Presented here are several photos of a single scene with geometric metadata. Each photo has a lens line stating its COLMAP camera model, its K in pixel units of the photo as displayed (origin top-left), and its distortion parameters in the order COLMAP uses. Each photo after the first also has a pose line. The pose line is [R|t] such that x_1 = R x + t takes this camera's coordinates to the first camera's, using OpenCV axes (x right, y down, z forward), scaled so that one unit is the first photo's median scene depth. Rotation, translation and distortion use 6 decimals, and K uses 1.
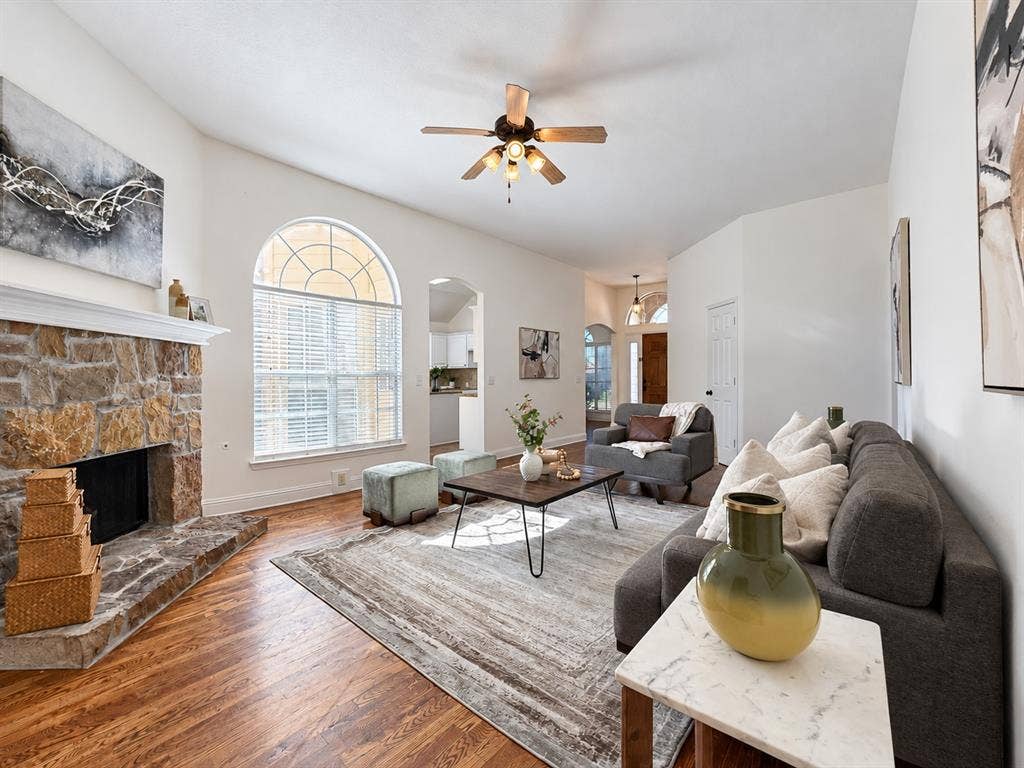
lens RADIAL K [[412.2, 0, 506.3], [0, 412.2, 379.2], [0, 0, 1]] dist [-0.002550, -0.000934]
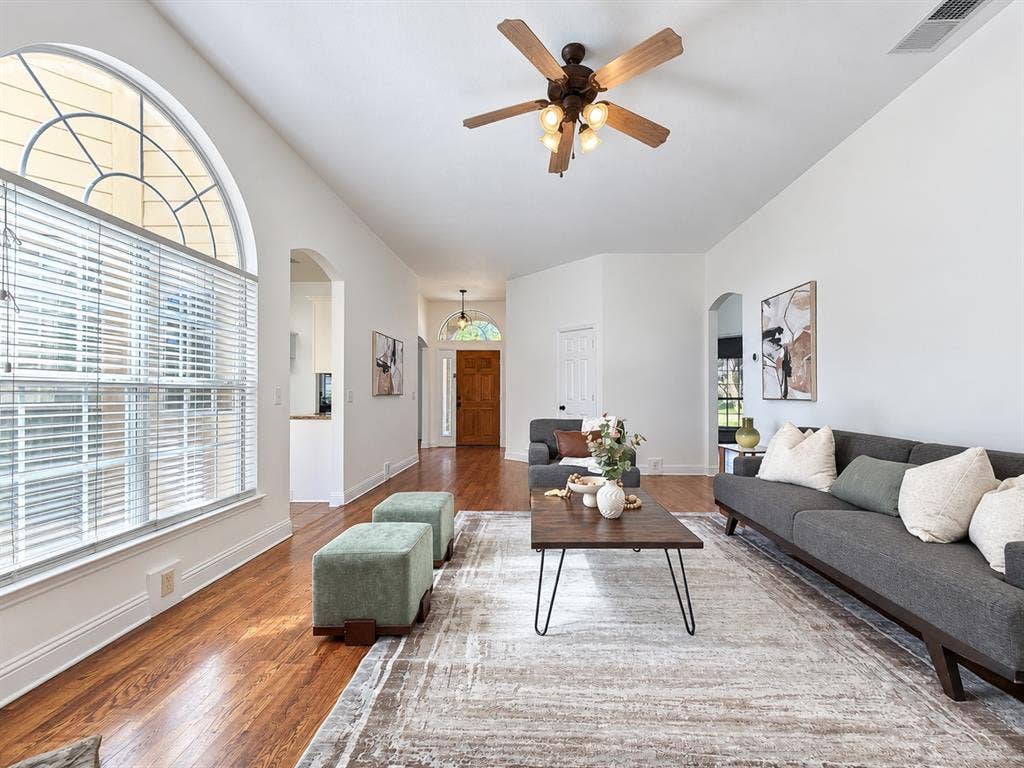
lens RADIAL K [[412.2, 0, 513.1], [0, 412.2, 387.7], [0, 0, 1]] dist [-0.002550, -0.000934]
pose [[0.776747, 0.013017, 0.629678, -0.258416], [0.000810, 0.999765, -0.021667, 0.001797], [-0.629812, 0.017340, 0.776554, 0.205483]]
